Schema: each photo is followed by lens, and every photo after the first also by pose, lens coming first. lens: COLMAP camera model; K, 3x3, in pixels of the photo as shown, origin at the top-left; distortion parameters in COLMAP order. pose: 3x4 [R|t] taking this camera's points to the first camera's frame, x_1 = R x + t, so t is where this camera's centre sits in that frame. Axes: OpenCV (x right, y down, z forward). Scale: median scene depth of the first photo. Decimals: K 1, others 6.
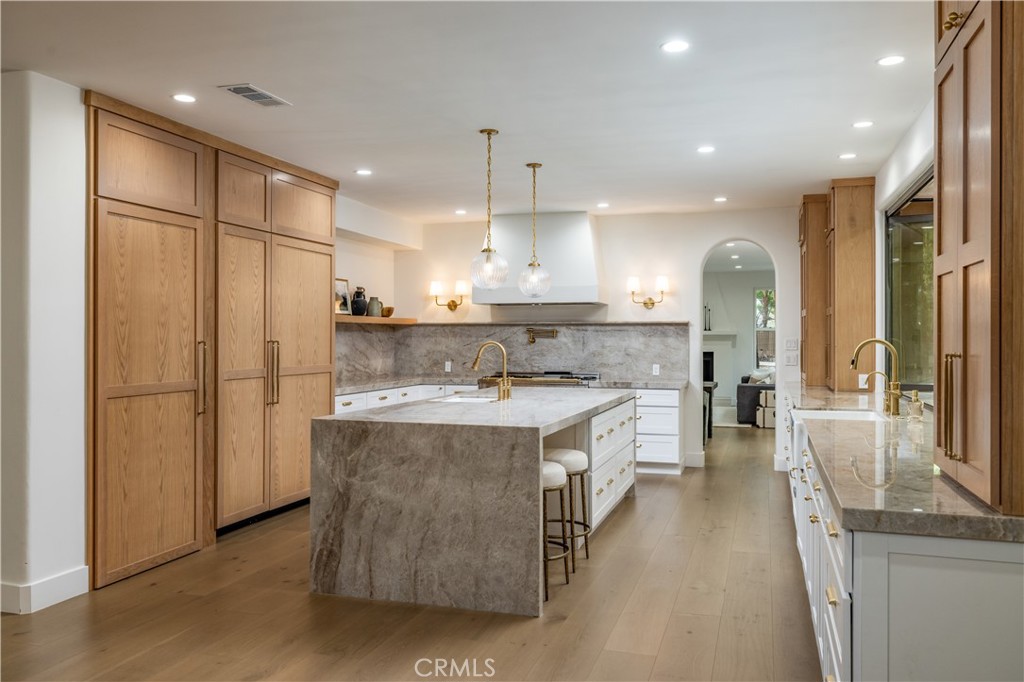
lens RADIAL K [[812.4, 0, 512.0], [0, 812.4, 340.5], [0, 0, 1]] dist [0.004973, 0.001007]
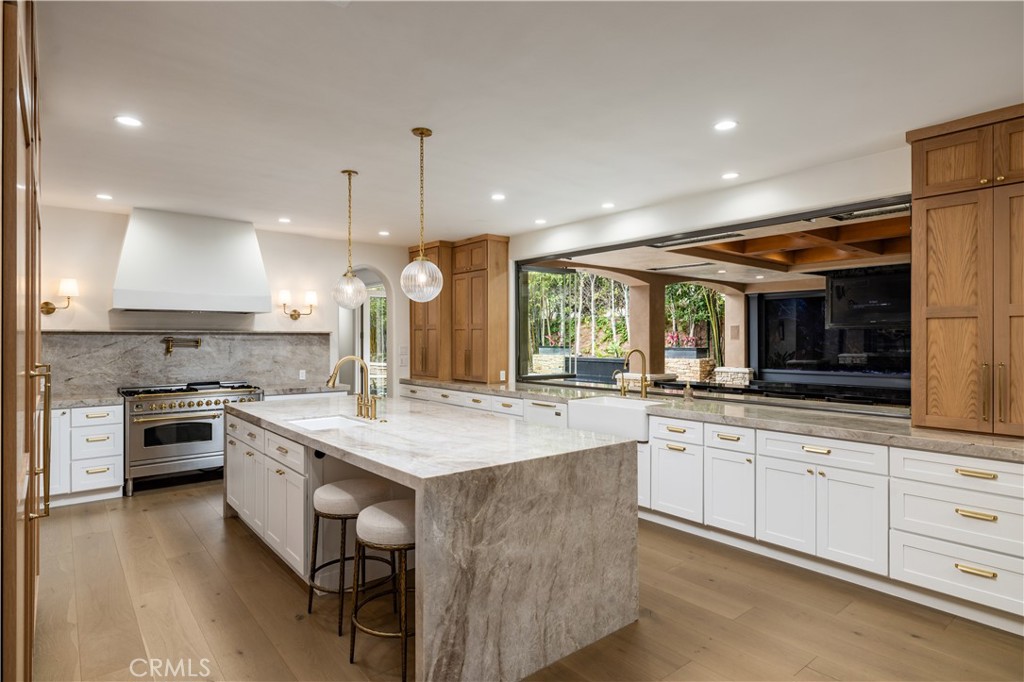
lens RADIAL K [[555.8, 0, 511.4], [0, 555.8, 339.5], [0, 0, 1]] dist [0.001450, 0.000437]
pose [[0.548338, -0.002492, 0.836253, -0.611670], [0.004128, 0.999991, 0.000273, -0.022919], [-0.836246, 0.003303, 0.548344, 0.684864]]
